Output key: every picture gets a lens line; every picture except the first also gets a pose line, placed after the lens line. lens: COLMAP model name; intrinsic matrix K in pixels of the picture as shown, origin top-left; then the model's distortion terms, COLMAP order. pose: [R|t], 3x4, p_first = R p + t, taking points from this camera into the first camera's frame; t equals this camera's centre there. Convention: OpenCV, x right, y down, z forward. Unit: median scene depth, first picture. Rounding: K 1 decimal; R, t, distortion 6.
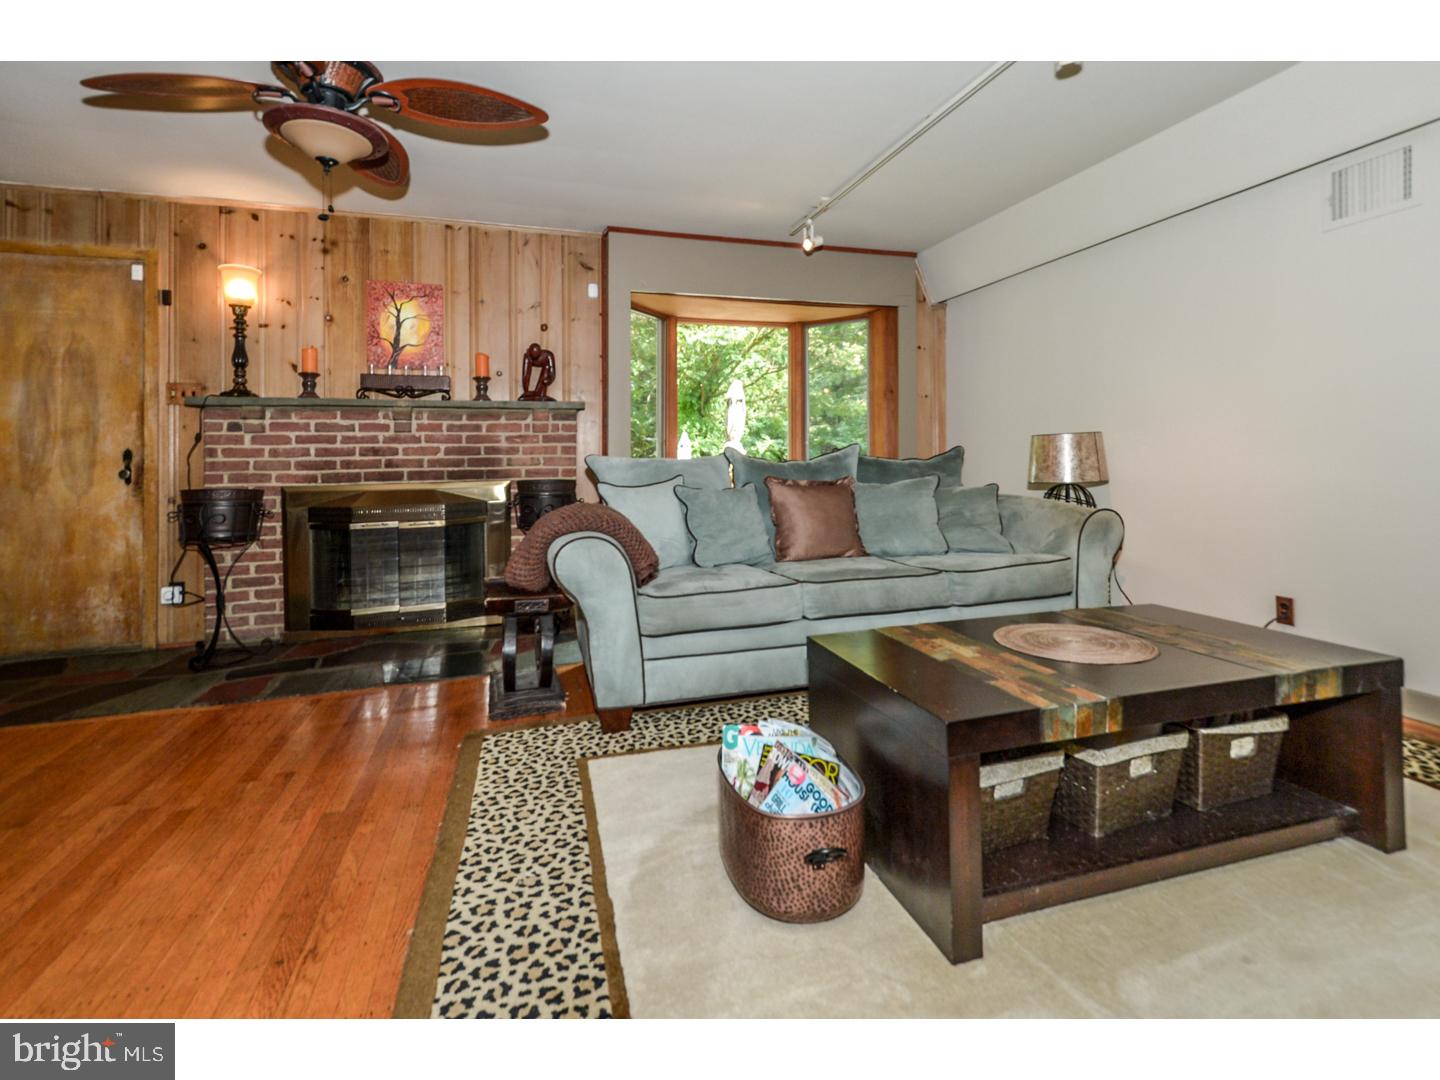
lens RADIAL K [[658.5, 0, 720.0], [0, 658.5, 540.0], [0, 0, 1]] dist [0.010316, -0.001755]
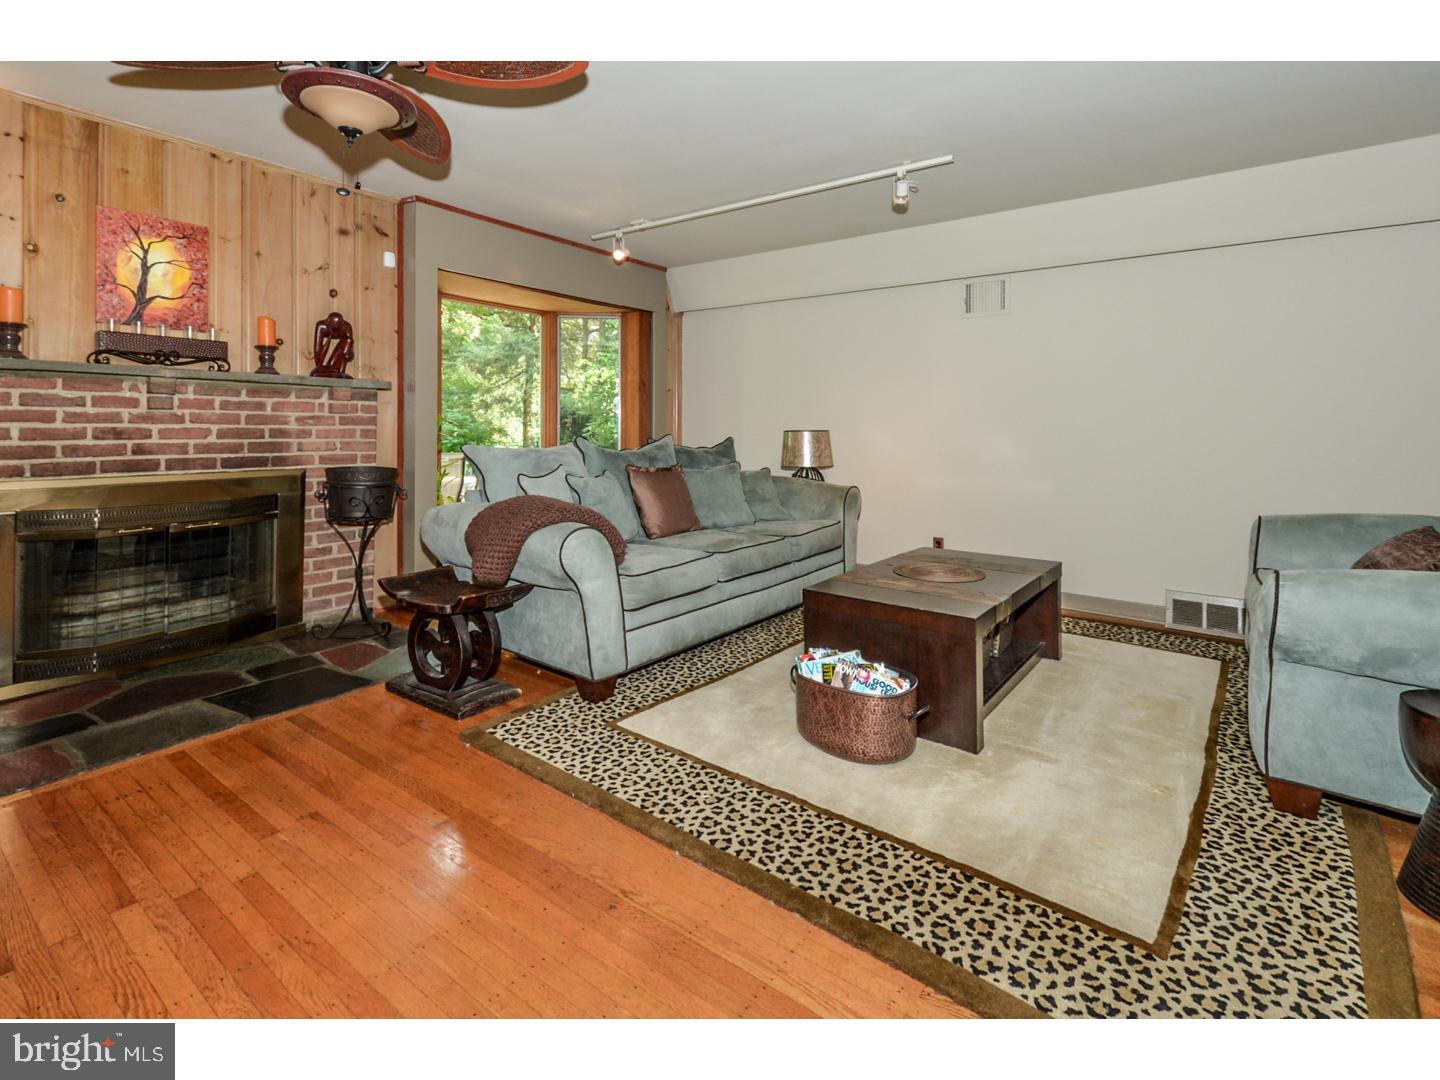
lens RADIAL K [[678.3, 0, 692.6], [0, 678.3, 529.5], [0, 0, 1]] dist [0.019345, -0.013195]
pose [[0.821521, -0.064403, 0.566530, -0.436571], [0.048976, 0.997899, 0.042422, -0.025351], [-0.568072, -0.007104, 0.822949, -0.022145]]
